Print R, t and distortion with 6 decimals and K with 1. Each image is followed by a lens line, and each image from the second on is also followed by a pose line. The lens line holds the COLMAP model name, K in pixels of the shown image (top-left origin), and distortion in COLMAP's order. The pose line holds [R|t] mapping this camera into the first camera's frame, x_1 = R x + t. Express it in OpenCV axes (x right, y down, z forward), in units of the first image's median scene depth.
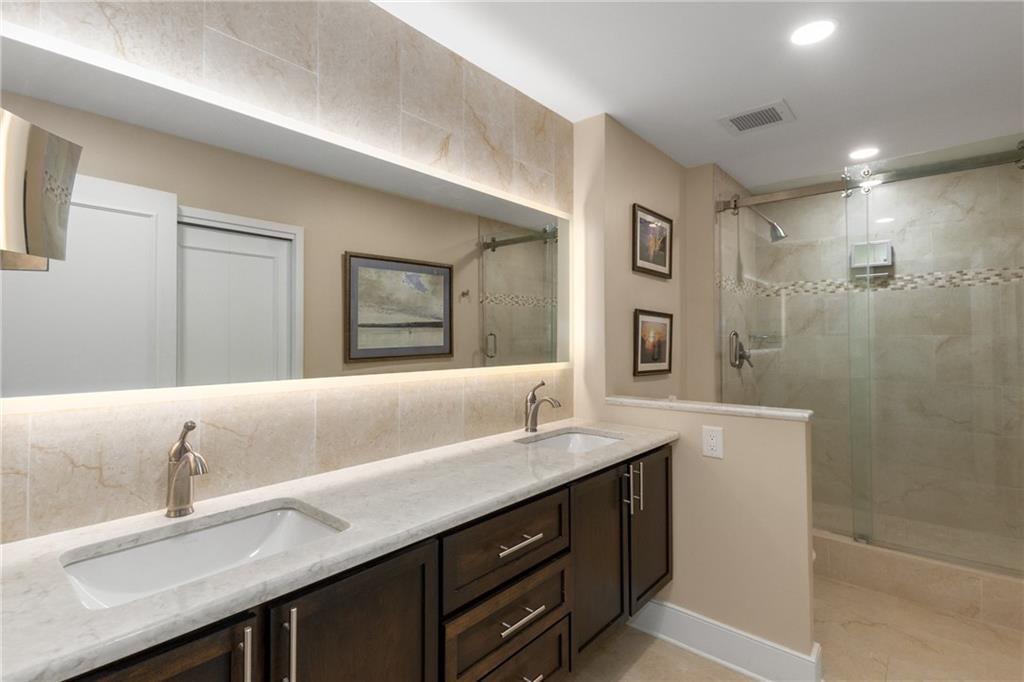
lens RADIAL K [[478.0, 0, 512.6], [0, 478.0, 342.4], [0, 0, 1]] dist [0.000726, -0.000369]
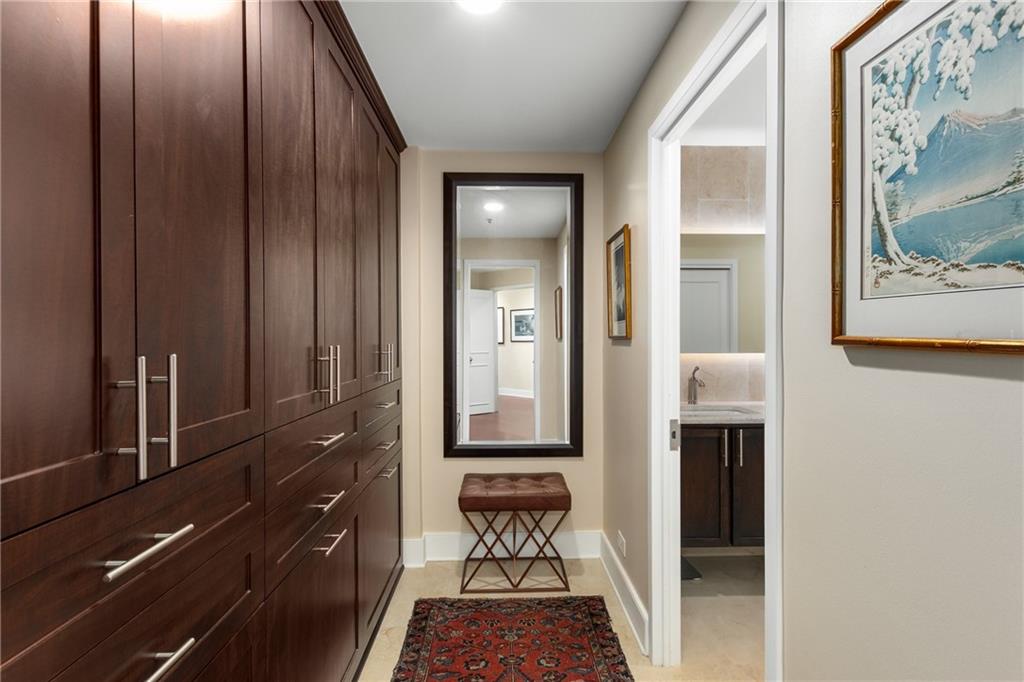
lens RADIAL K [[478.0, 0, 513.0], [0, 478.0, 343.6], [0, 0, 1]] dist [0.000726, -0.000369]
pose [[0.668702, 0.000822, -0.743530, 0.492506], [0.006194, 0.999959, 0.006676, 0.019345], [0.743504, -0.009069, 0.668670, -1.255073]]
